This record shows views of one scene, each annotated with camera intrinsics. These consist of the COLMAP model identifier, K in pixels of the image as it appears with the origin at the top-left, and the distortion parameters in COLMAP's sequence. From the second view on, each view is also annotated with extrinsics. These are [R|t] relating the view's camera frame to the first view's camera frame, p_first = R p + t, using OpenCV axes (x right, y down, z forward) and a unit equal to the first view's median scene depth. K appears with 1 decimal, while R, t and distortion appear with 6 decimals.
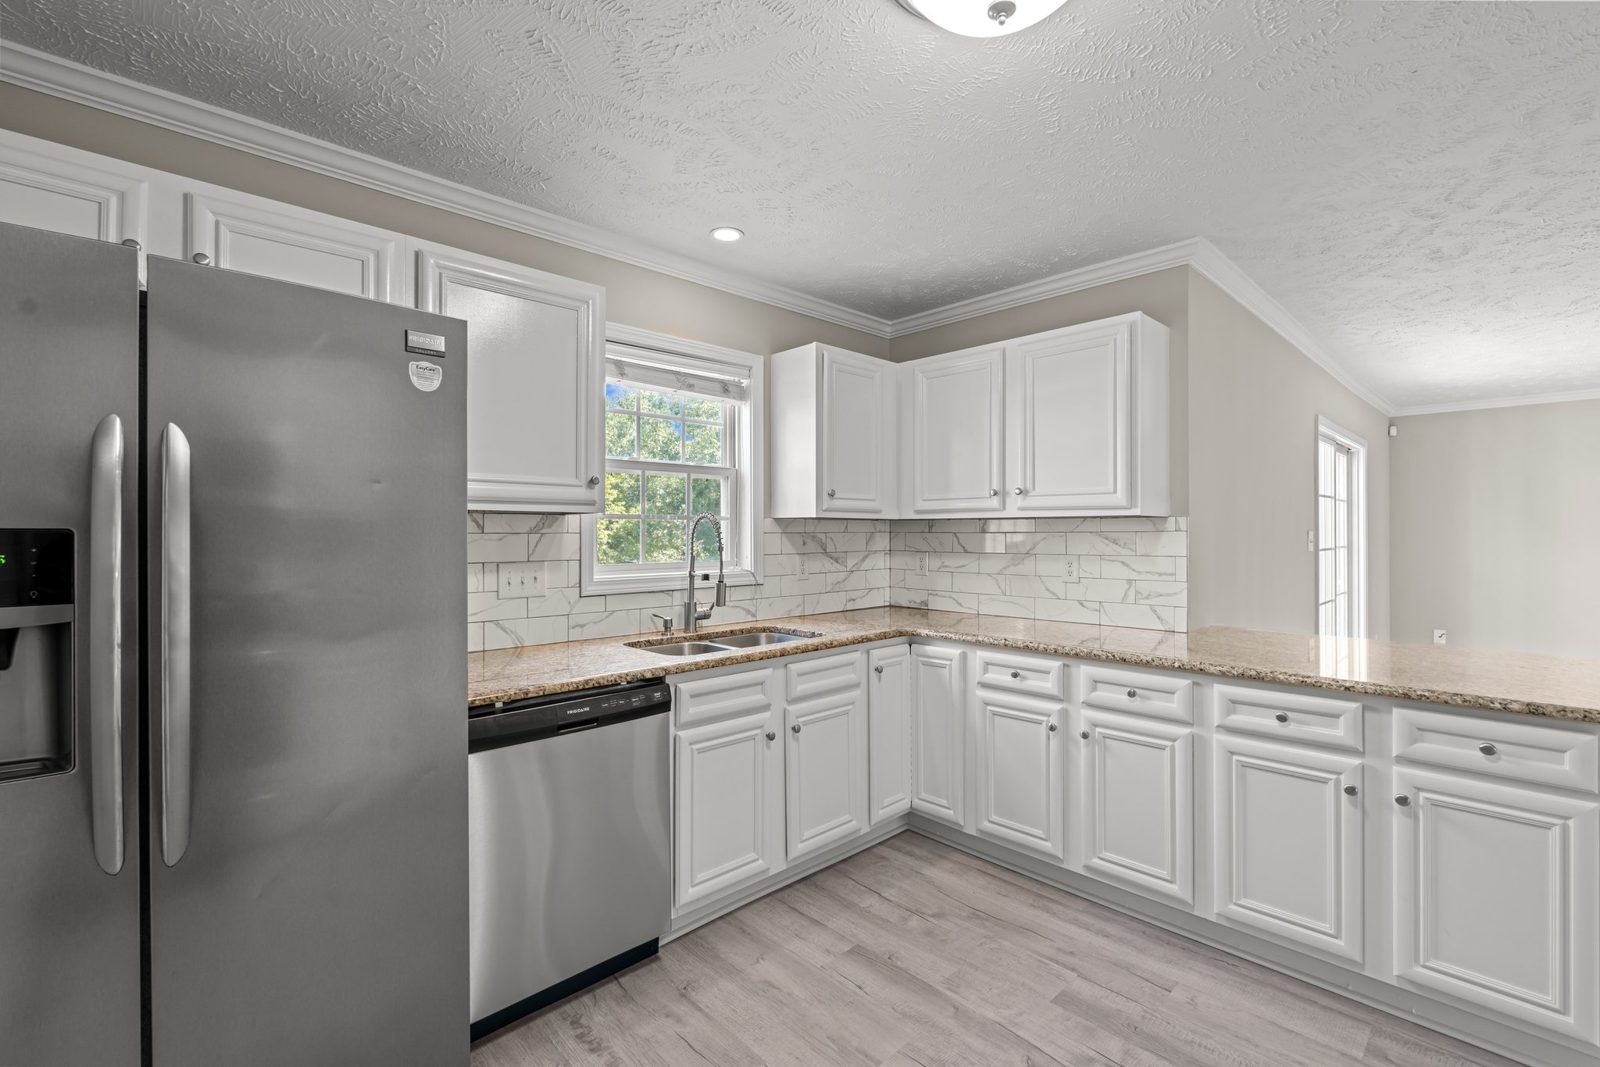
lens RADIAL K [[709.2, 0, 820.8], [0, 709.2, 516.6], [0, 0, 1]] dist [-0.001401, 0.000013]
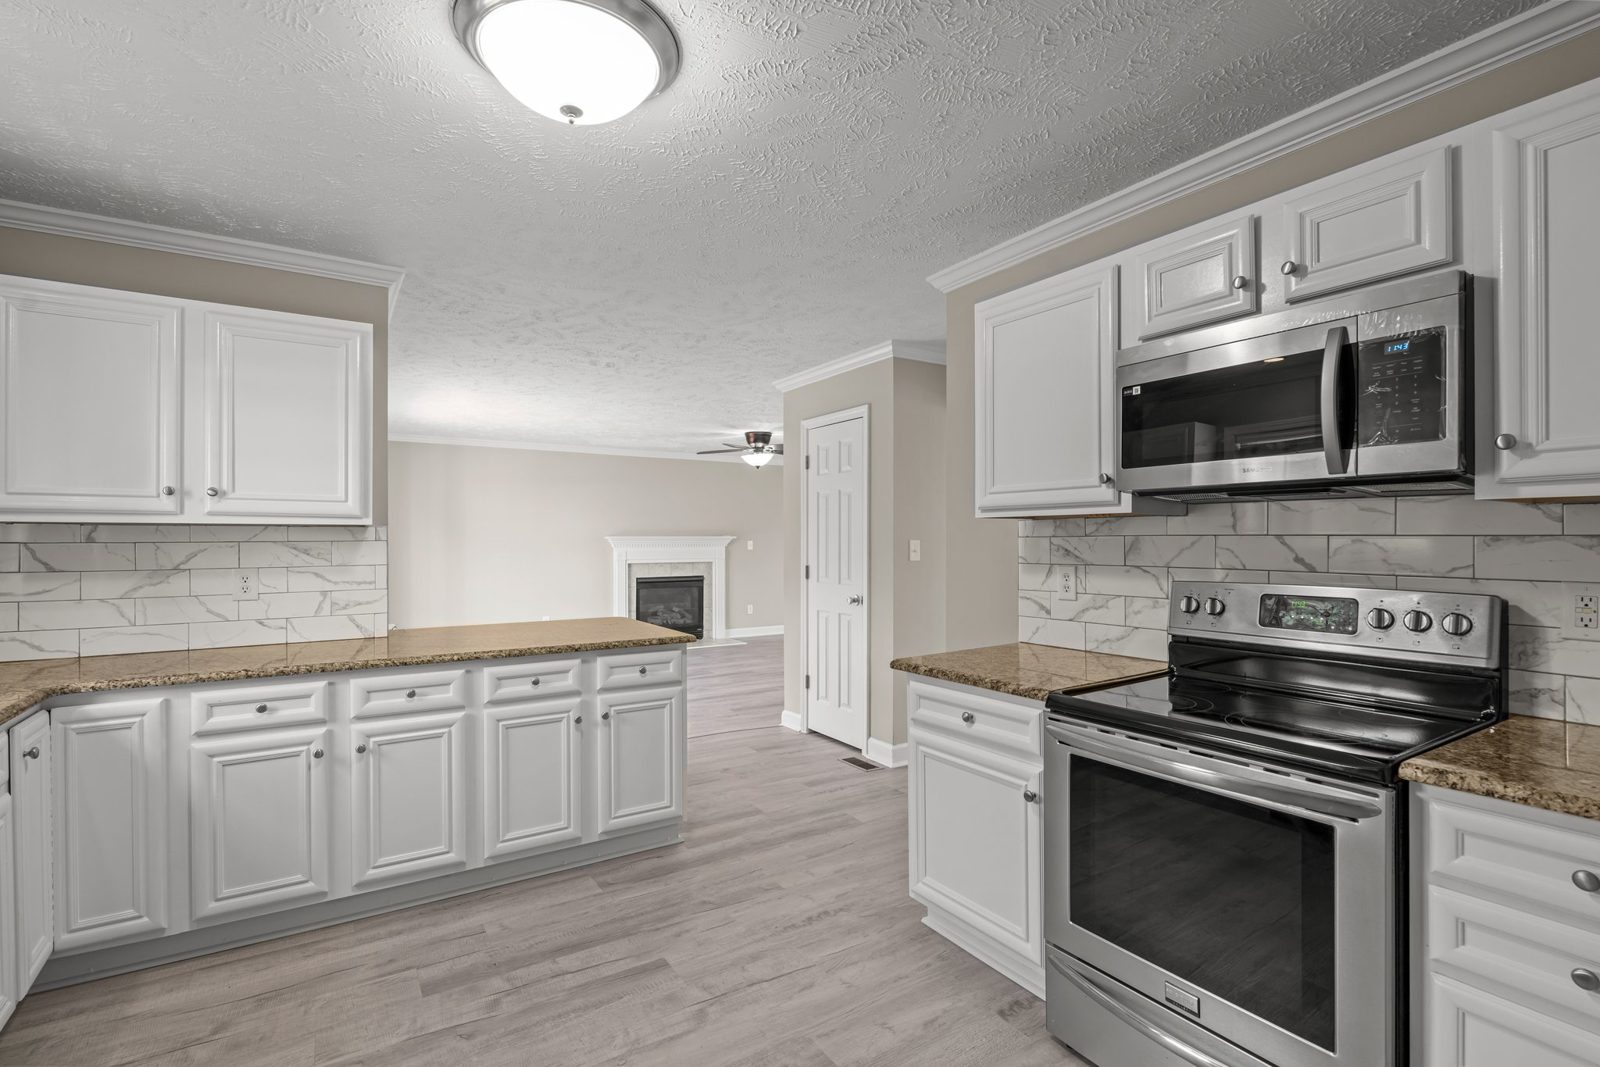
lens RADIAL K [[709.2, 0, 820.8], [0, 709.2, 516.6], [0, 0, 1]] dist [-0.001401, 0.000013]
pose [[0.197776, 0.033099, 0.979688, -0.467306], [-0.020023, 0.999358, -0.029721, 0.003777], [-0.980043, -0.013738, 0.198312, 0.187089]]
